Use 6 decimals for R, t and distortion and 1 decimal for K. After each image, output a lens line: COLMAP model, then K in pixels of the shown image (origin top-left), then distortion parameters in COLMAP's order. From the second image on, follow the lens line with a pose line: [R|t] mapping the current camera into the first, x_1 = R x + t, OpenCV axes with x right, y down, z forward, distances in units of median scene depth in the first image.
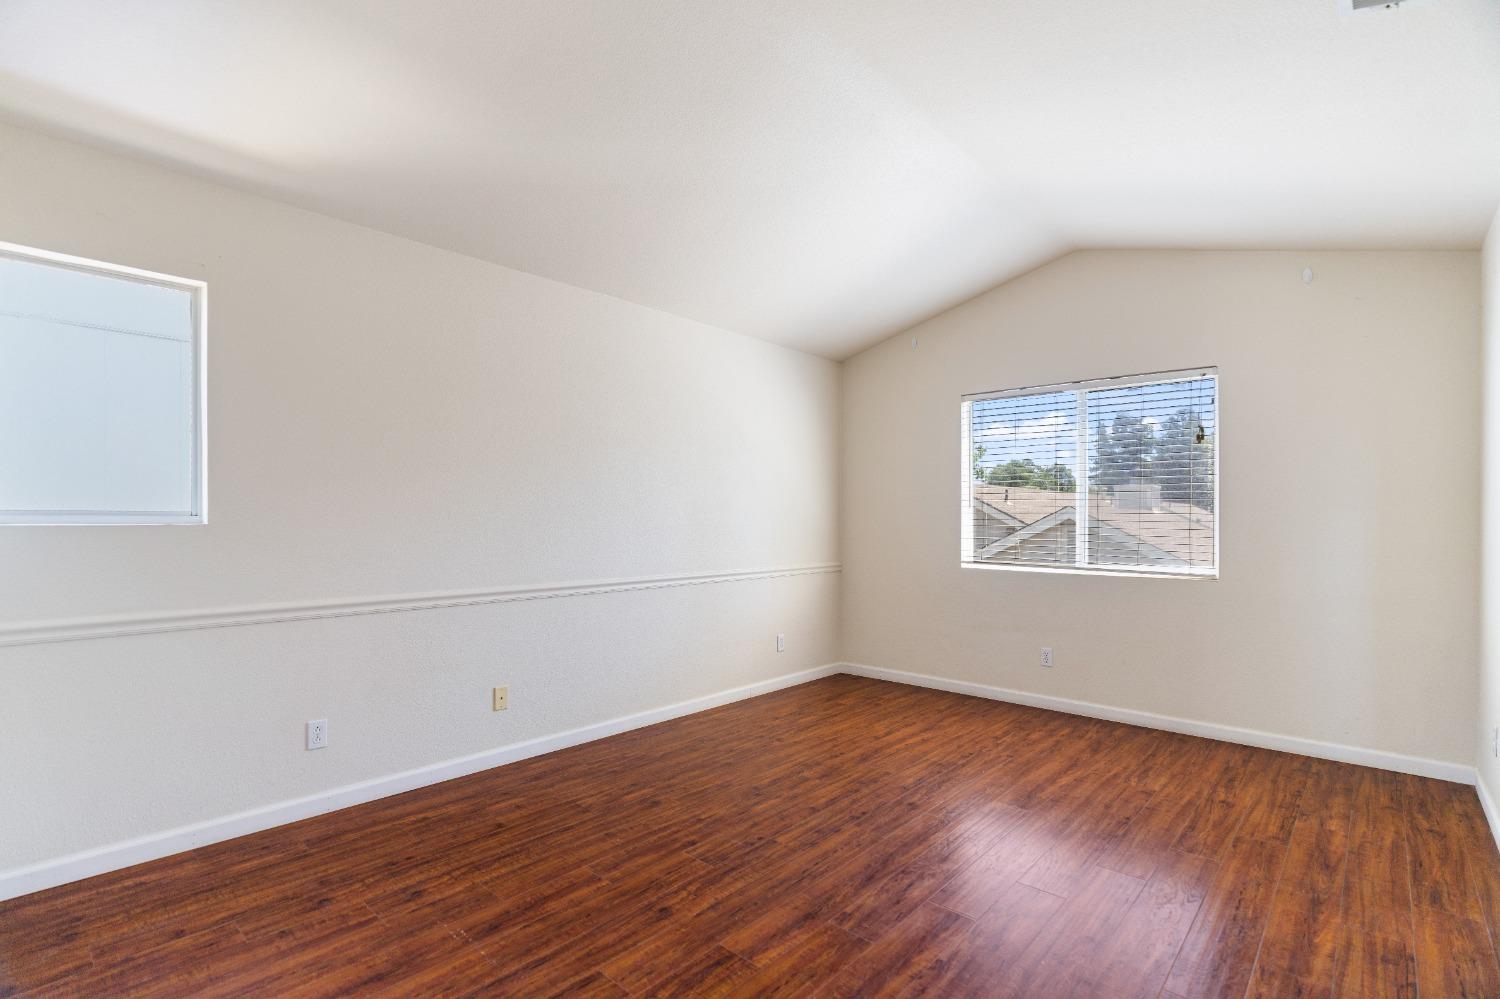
lens RADIAL K [[687.5, 0, 748.3], [0, 687.5, 509.2], [0, 0, 1]] dist [-0.013500, 0.003854]
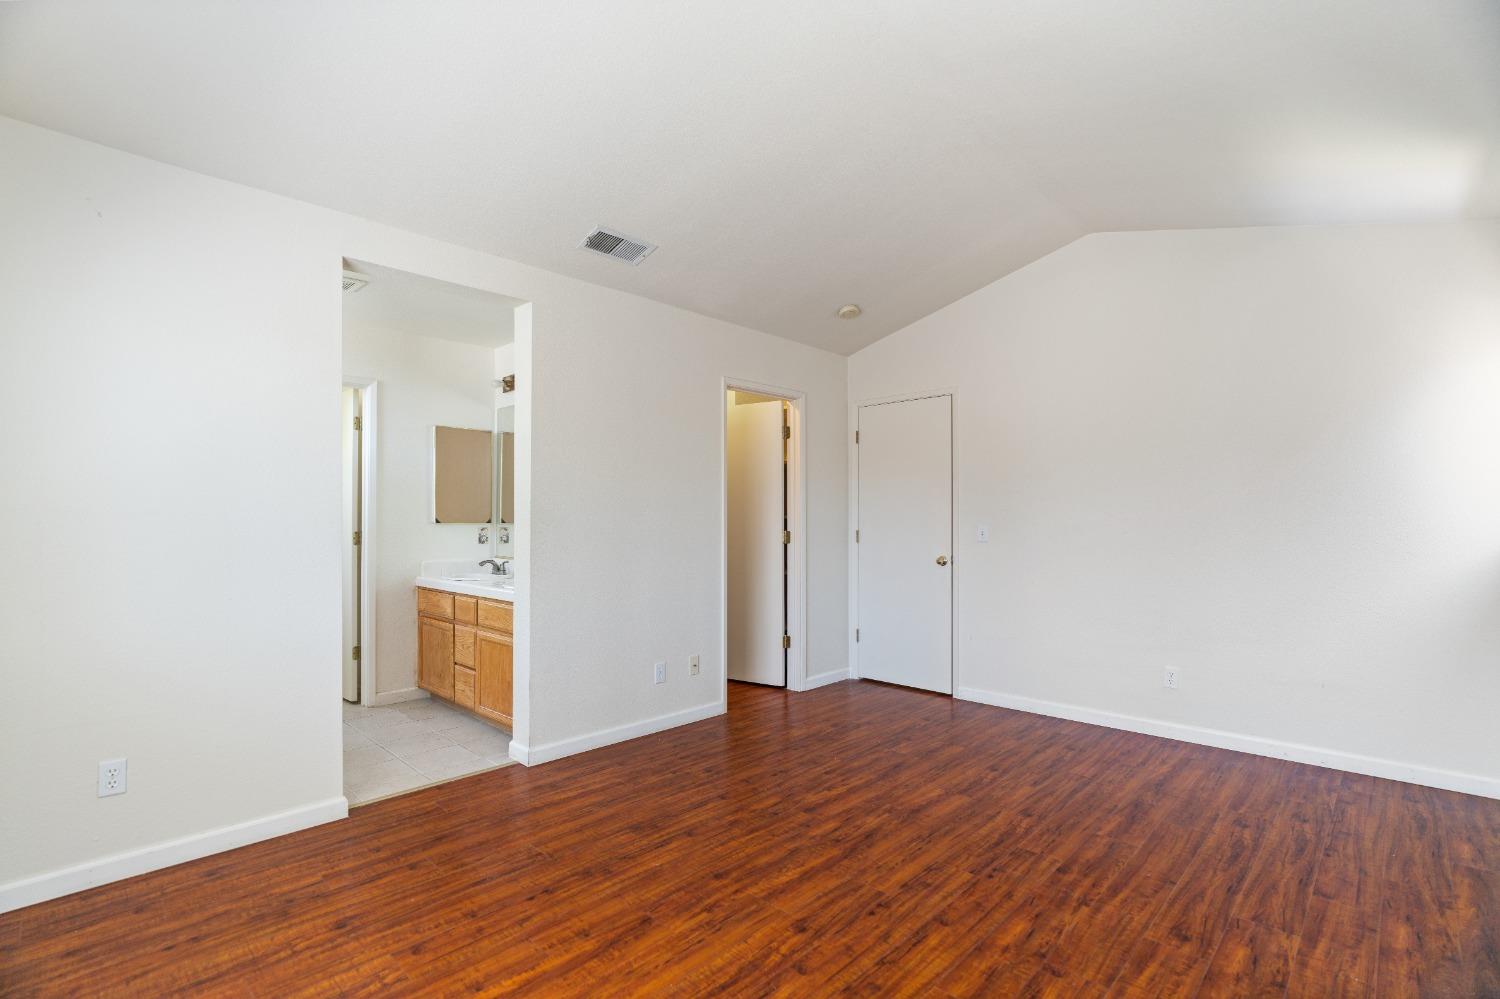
lens RADIAL K [[687.5, 0, 746.5], [0, 687.5, 512.1], [0, 0, 1]] dist [-0.013500, 0.003854]
pose [[-0.999476, -0.002794, 0.032240, 0.315657], [-0.003773, 0.999533, -0.030332, 0.038610], [-0.032140, -0.030437, -0.999020, 1.970987]]
